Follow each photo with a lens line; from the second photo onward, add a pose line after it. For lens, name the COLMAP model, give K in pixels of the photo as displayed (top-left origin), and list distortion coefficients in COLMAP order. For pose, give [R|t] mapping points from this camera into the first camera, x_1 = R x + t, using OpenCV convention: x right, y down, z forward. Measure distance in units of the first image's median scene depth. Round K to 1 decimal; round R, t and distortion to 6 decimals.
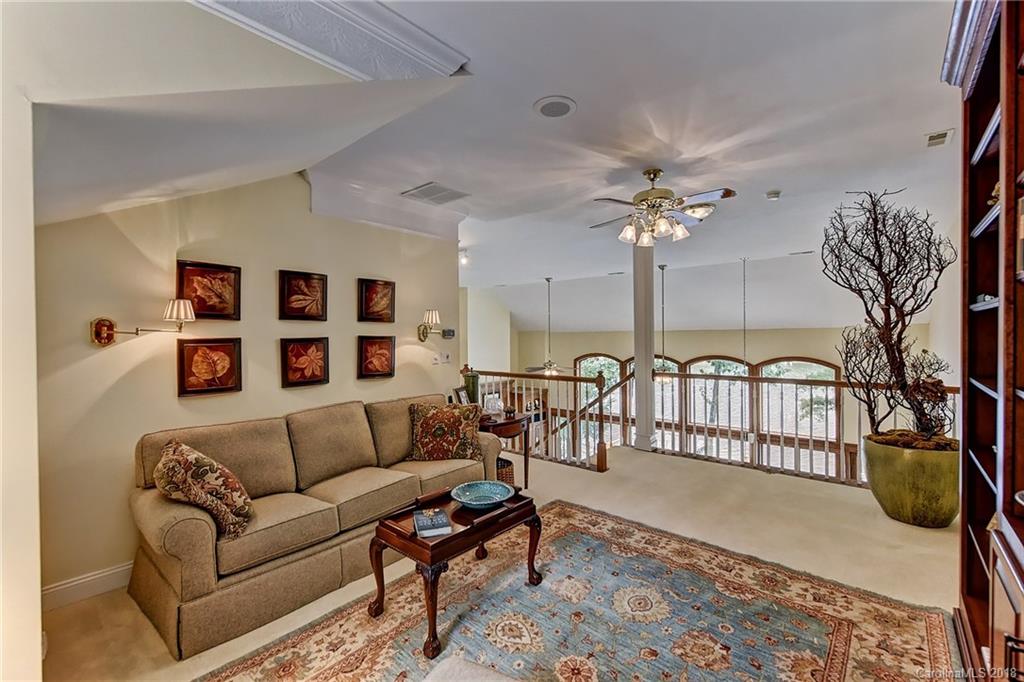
lens RADIAL K [[436.6, 0, 512.0], [0, 436.6, 341.0], [0, 0, 1]] dist [-0.000563, -0.000038]
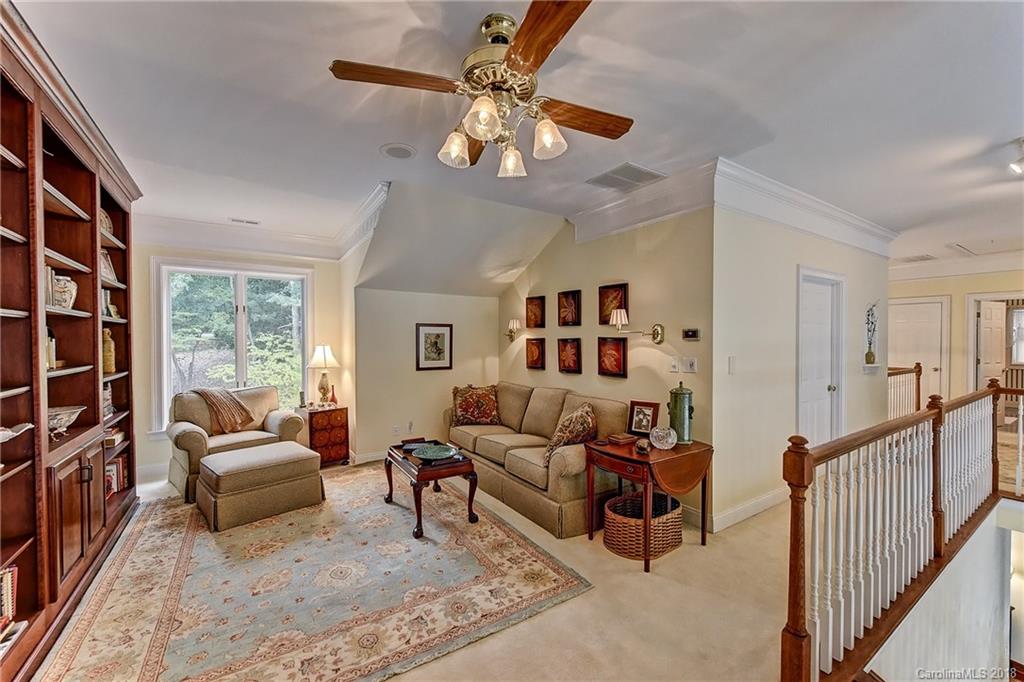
lens RADIAL K [[409.9, 0, 512.0], [0, 409.9, 341.0], [0, 0, 1]] dist [-0.001251, -0.000257]
pose [[-0.278254, 0.012261, -0.960429, 0.828807], [-0.010007, 0.999827, 0.015663, -0.017261], [0.960455, 0.013969, -0.278083, 1.196670]]
